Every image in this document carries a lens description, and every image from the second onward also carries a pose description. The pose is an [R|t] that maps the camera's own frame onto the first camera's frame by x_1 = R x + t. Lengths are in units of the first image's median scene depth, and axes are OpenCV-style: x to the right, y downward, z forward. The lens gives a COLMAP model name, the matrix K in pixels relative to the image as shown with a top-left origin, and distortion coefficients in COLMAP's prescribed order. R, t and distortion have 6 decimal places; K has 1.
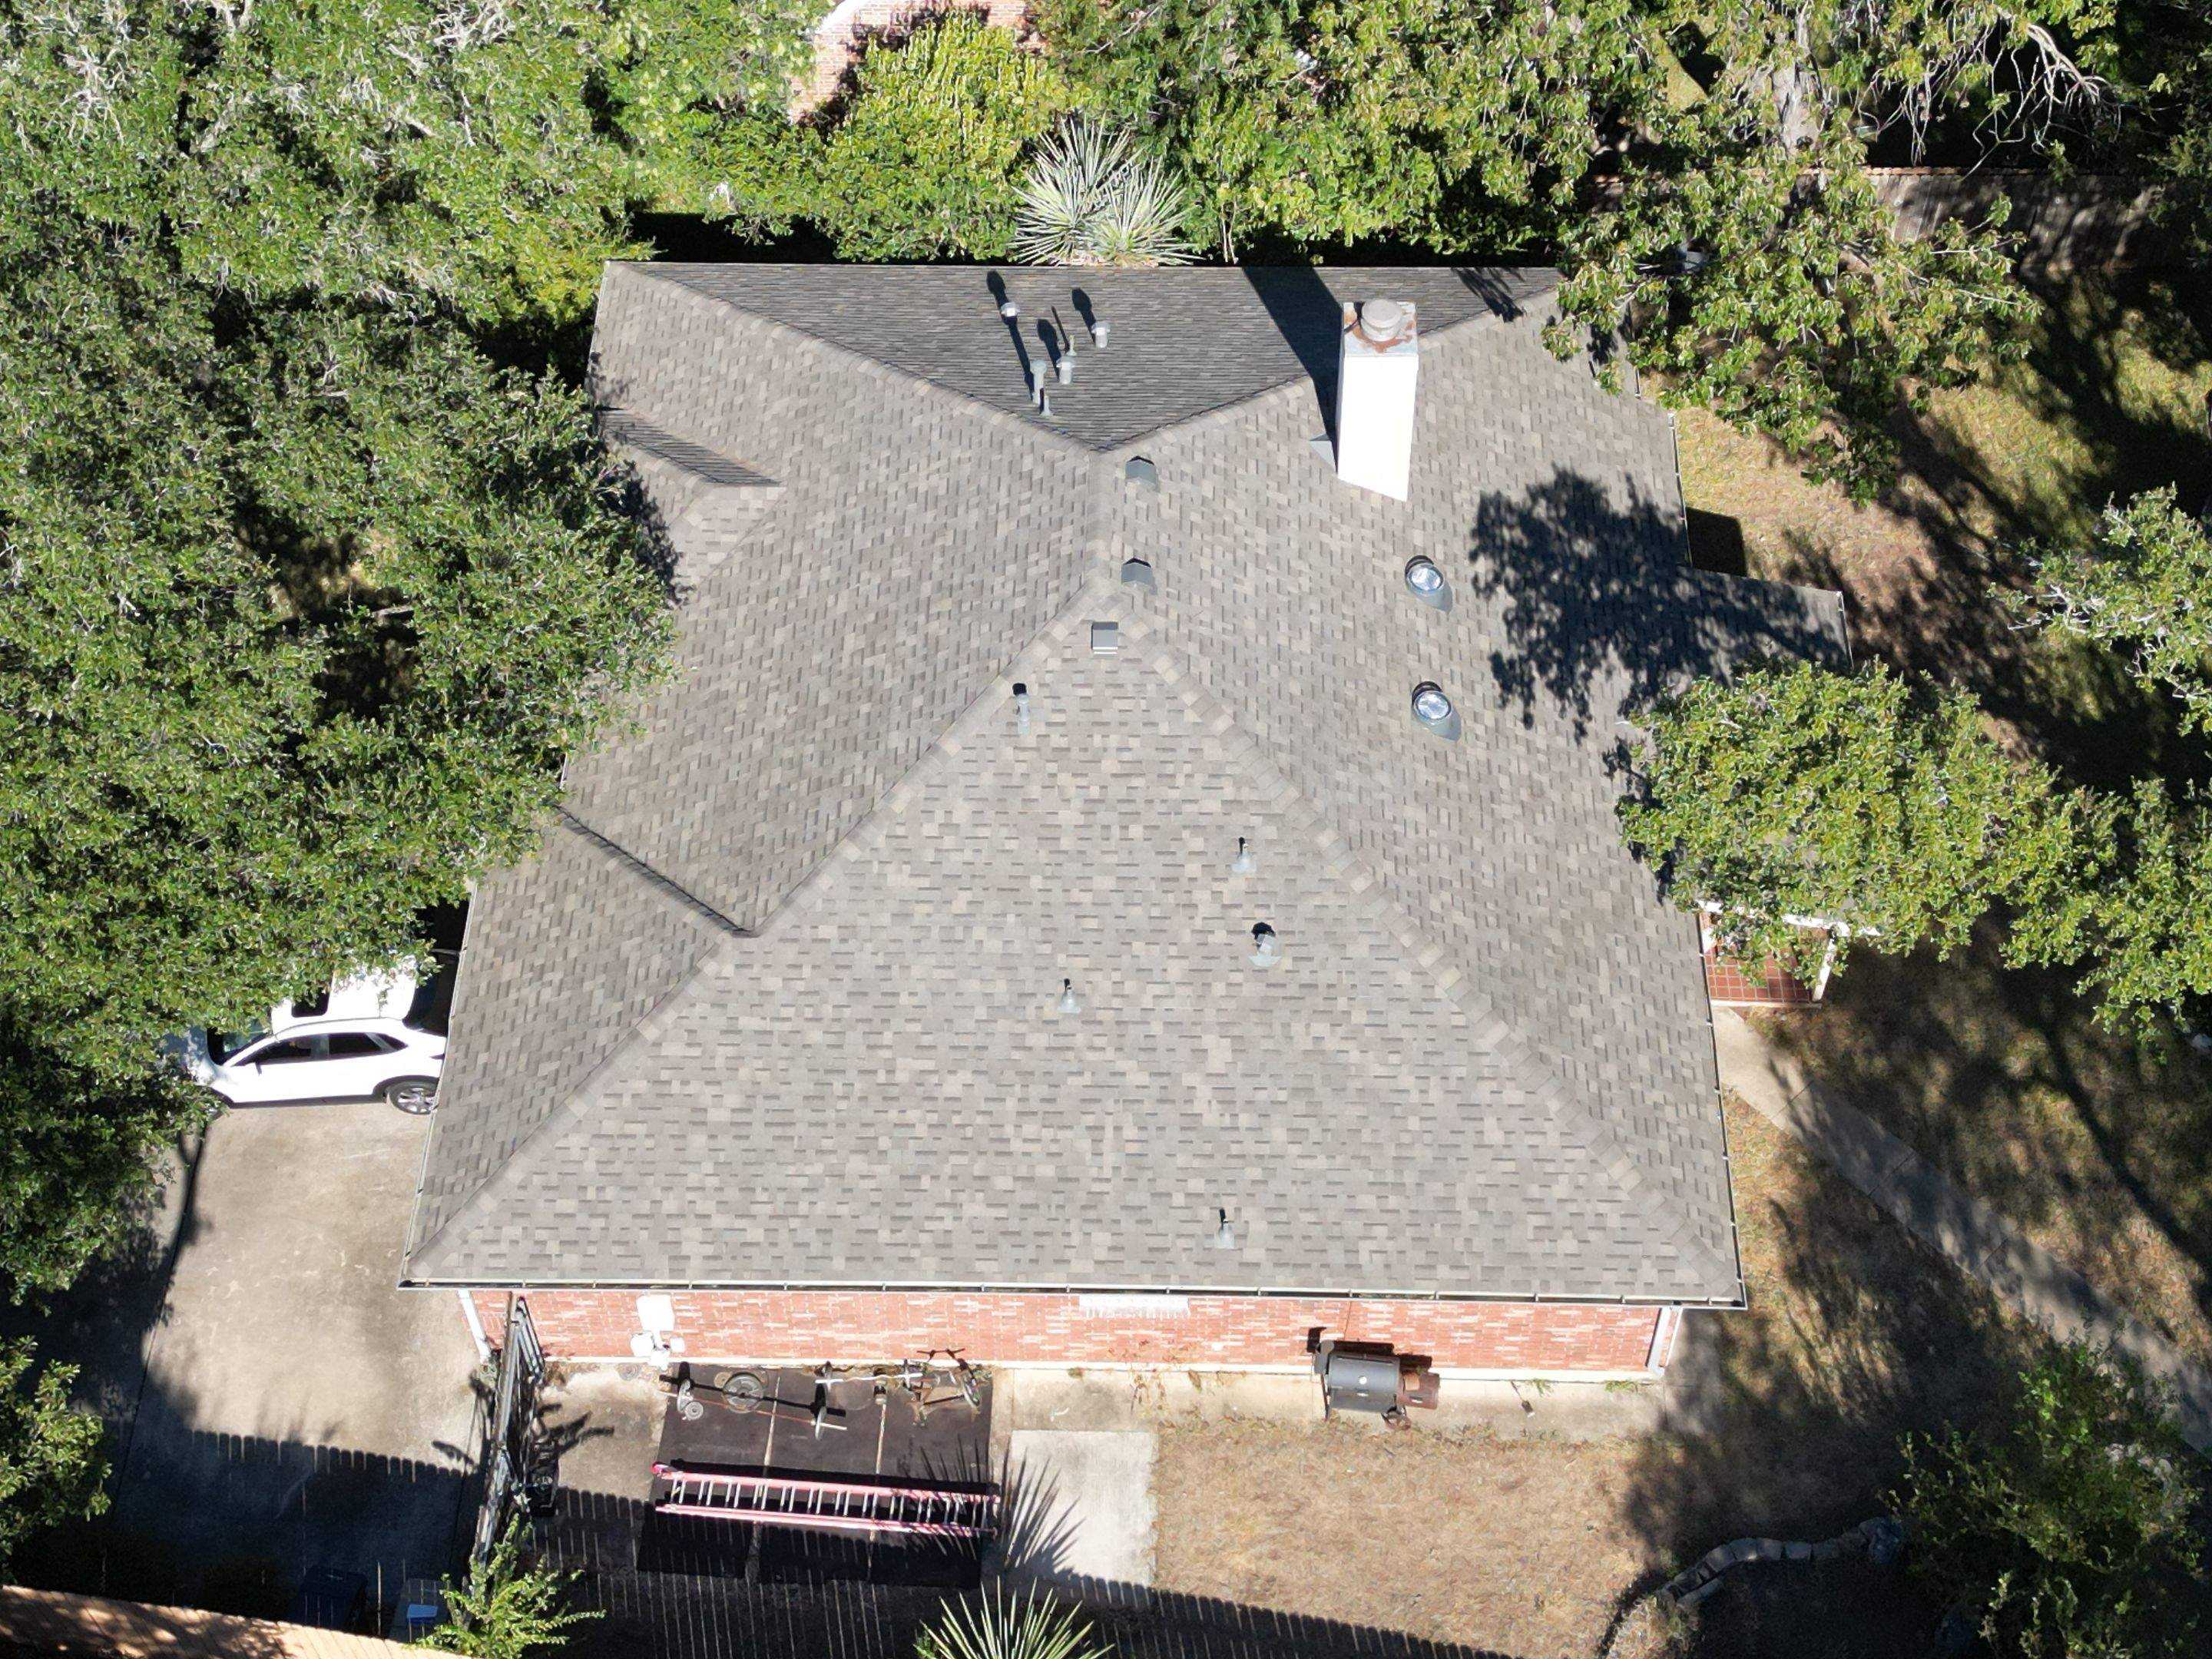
lens RADIAL K [[3082.6, 0, 1096.0], [0, 3082.6, 834.0], [0, 0, 1]] dist [0.112573, 0.000000]
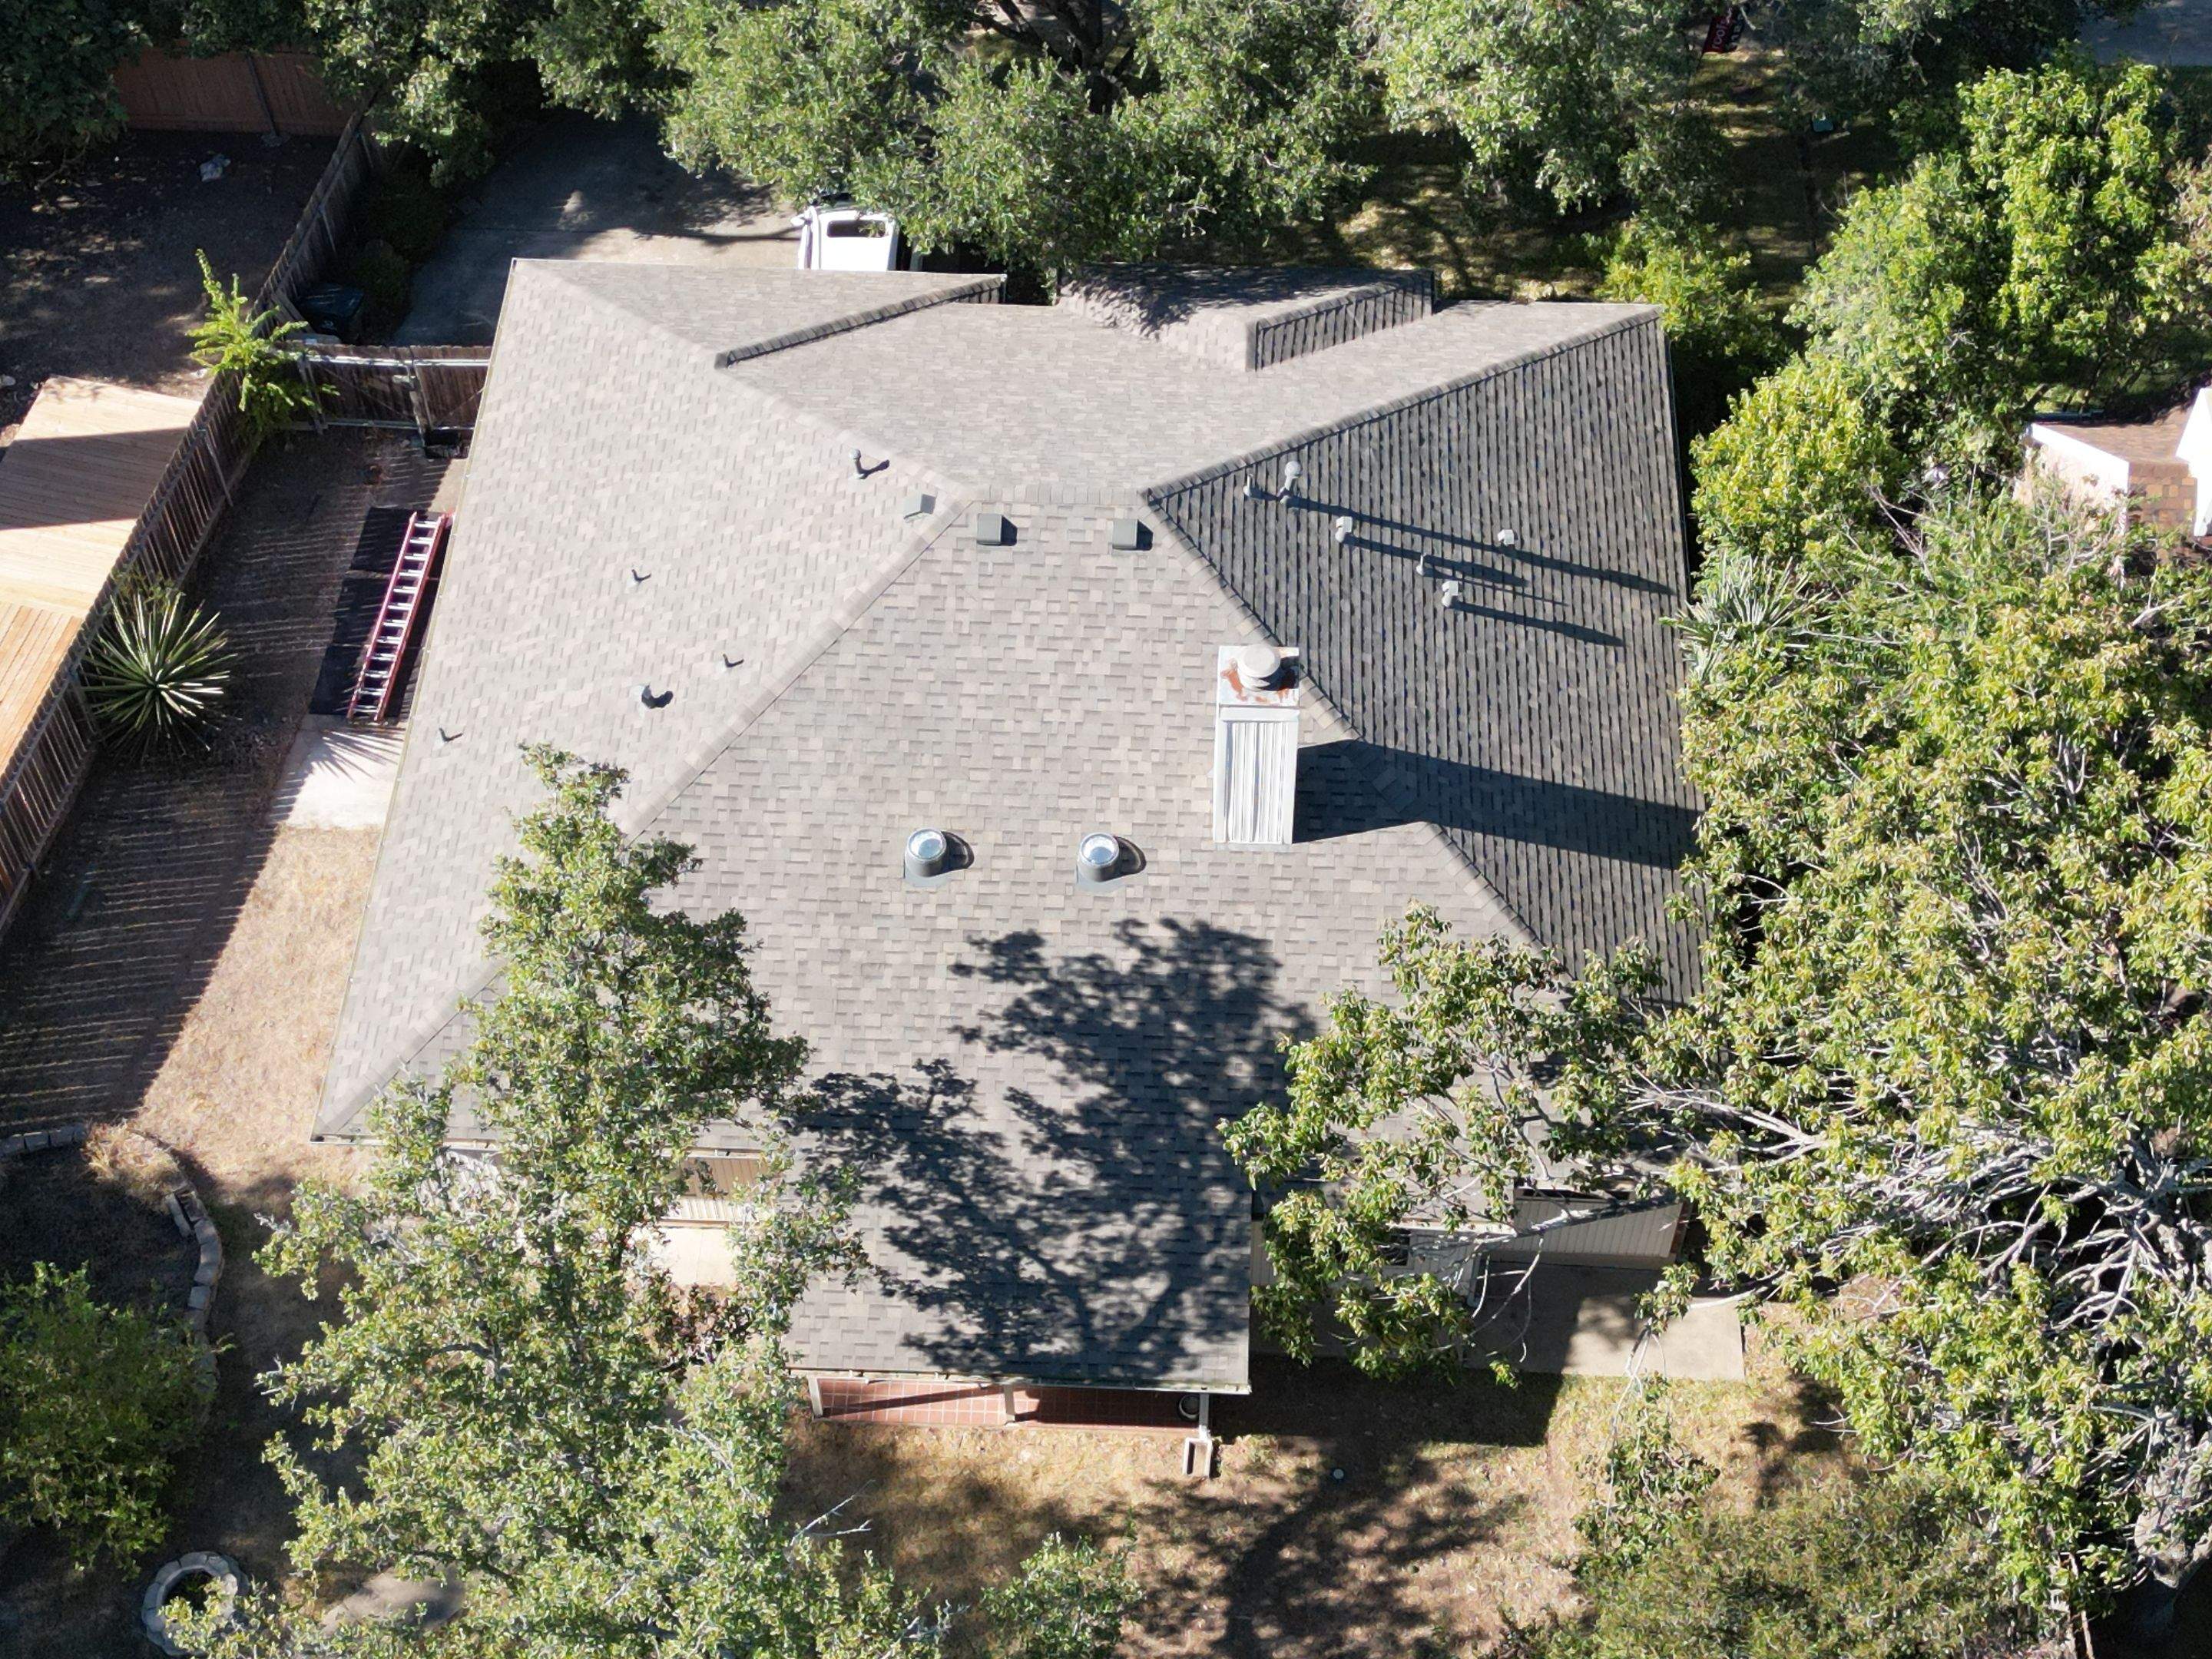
lens RADIAL K [[3082.6, 0, 1091.4], [0, 3082.6, 828.6], [0, 0, 1]] dist [0.112573, 0.000000]
pose [[-0.023412, 0.807488, -0.589419, 0.696805], [-0.791054, 0.345545, 0.504809, -0.592120], [0.611298, 0.478081, 0.630677, 0.415848]]
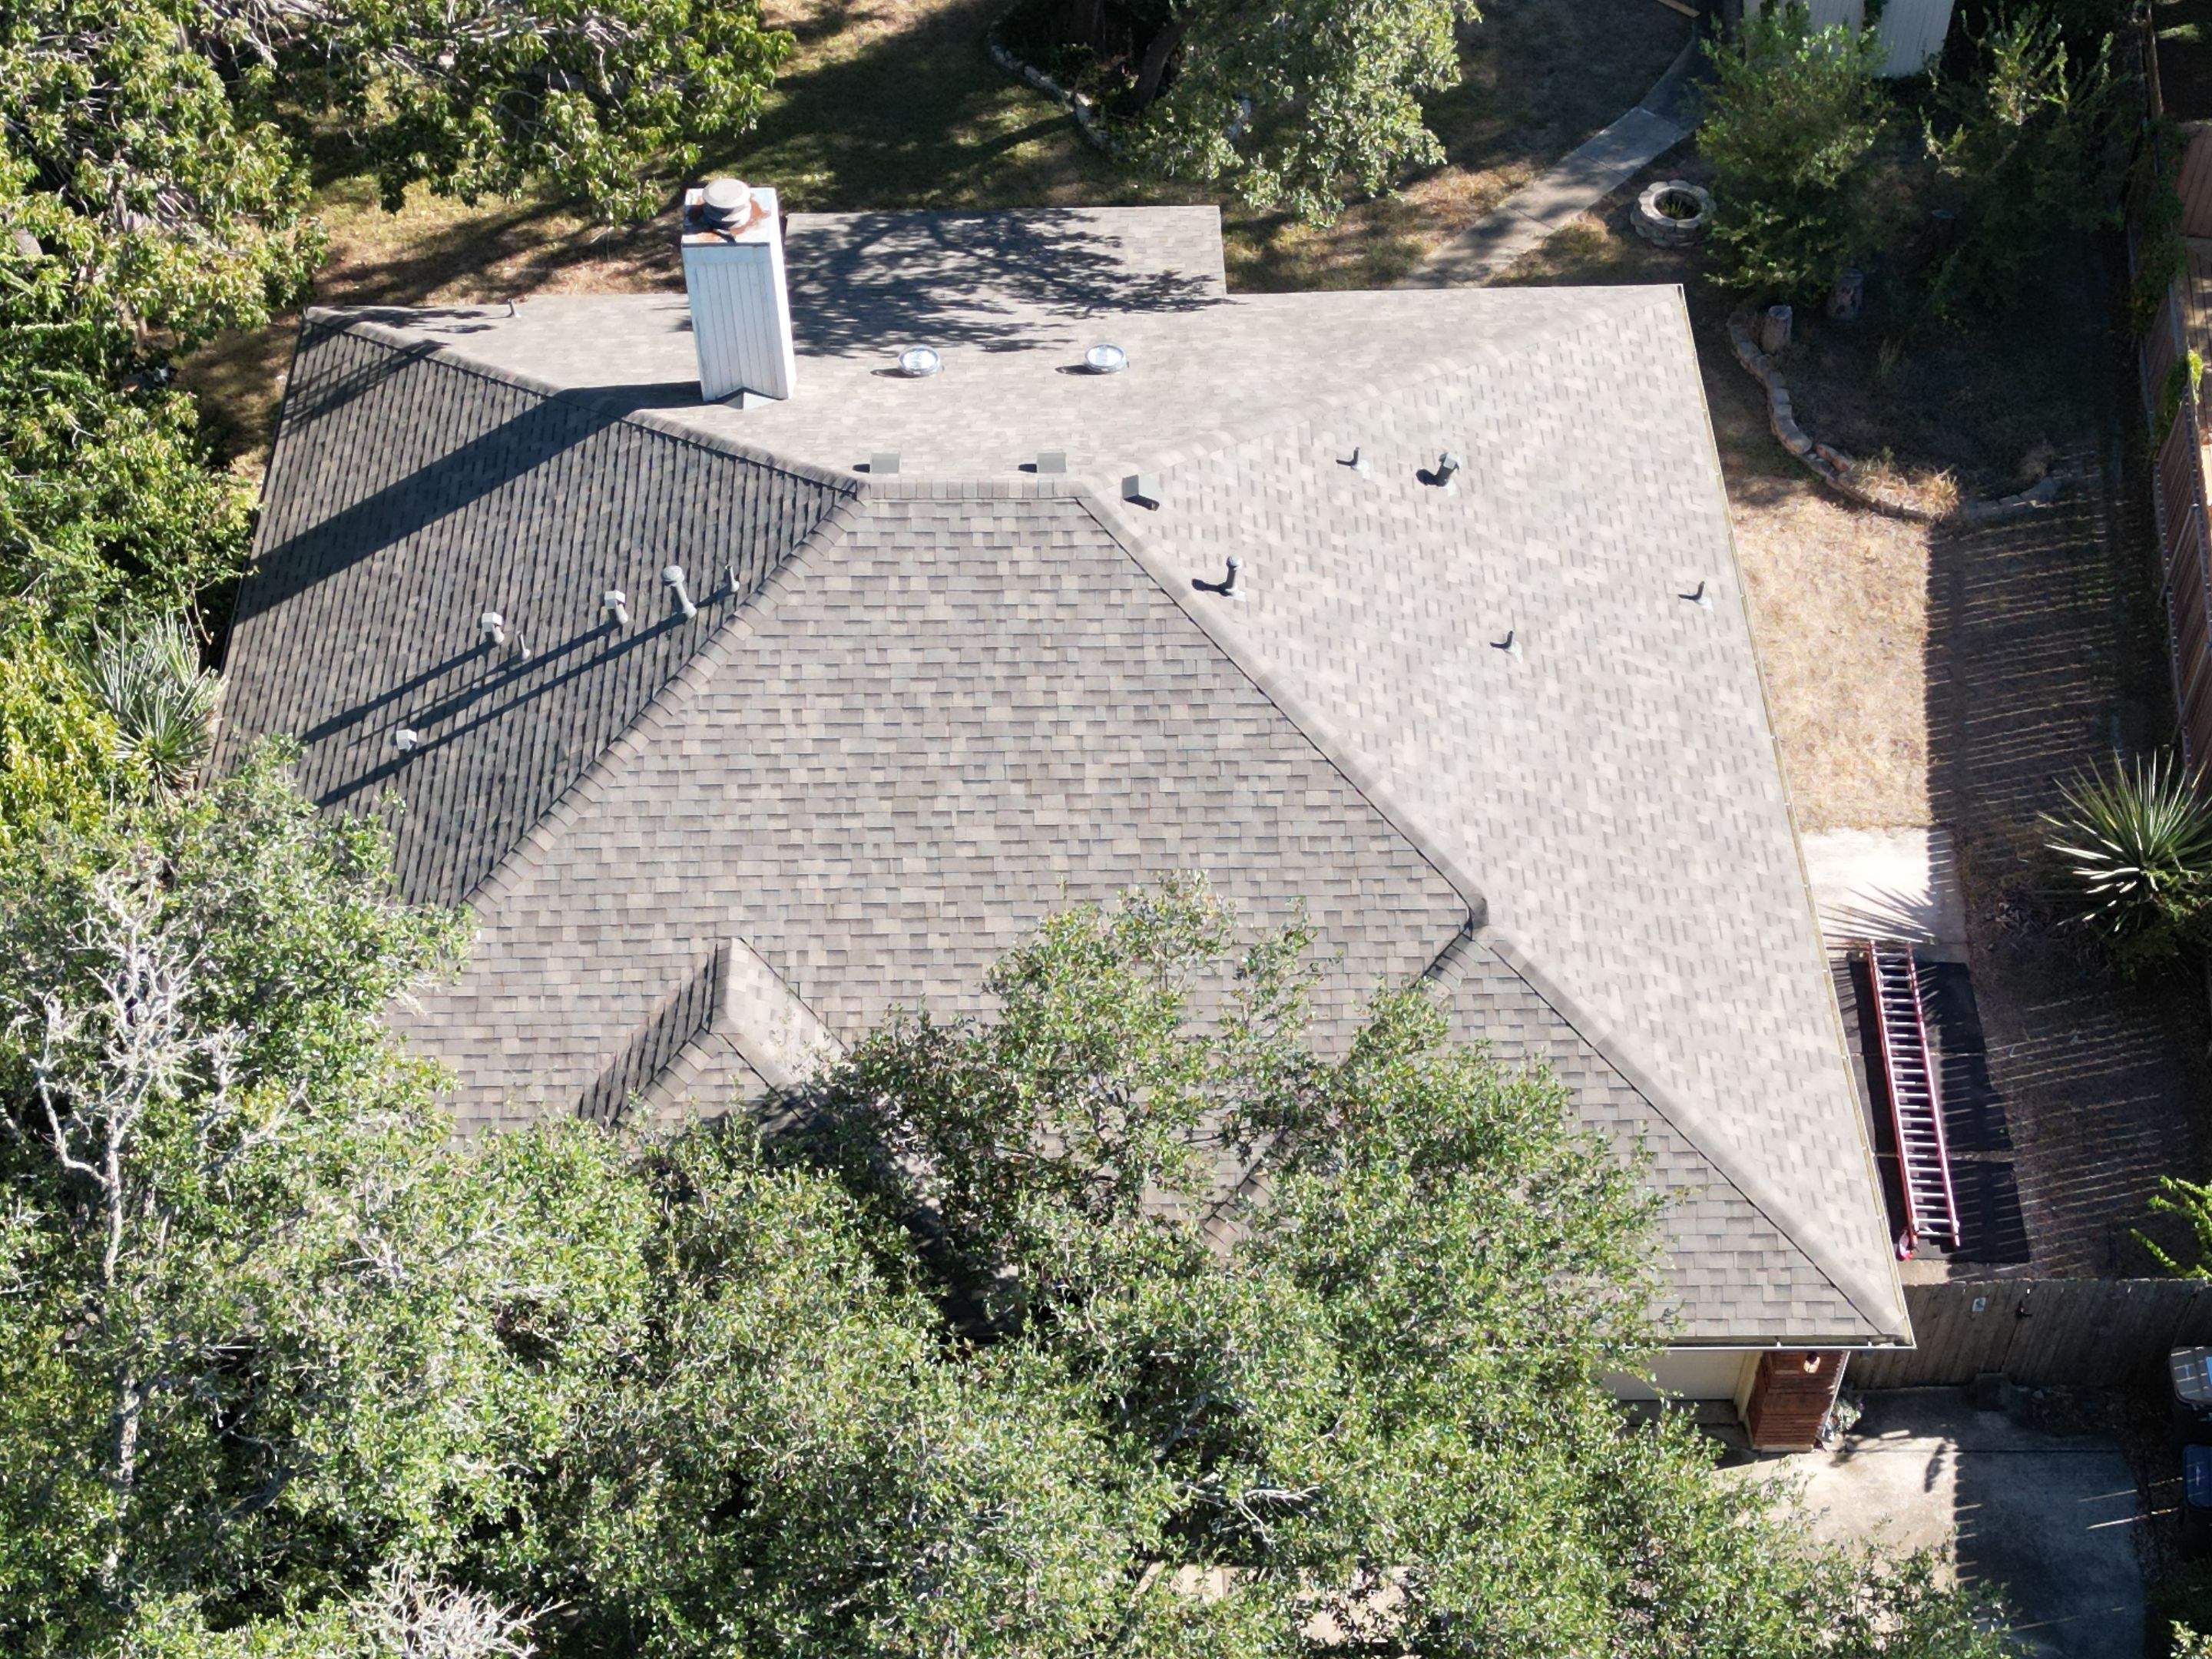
lens RADIAL K [[3082.6, 0, 1115.5], [0, 3082.6, 828.5], [0, 0, 1]] dist [0.112573, 0.000000]
pose [[-0.040080, -0.744647, 0.666253, -0.619969], [0.802026, 0.373712, 0.465933, -0.422835], [-0.595942, 0.553028, 0.582248, 0.549345]]
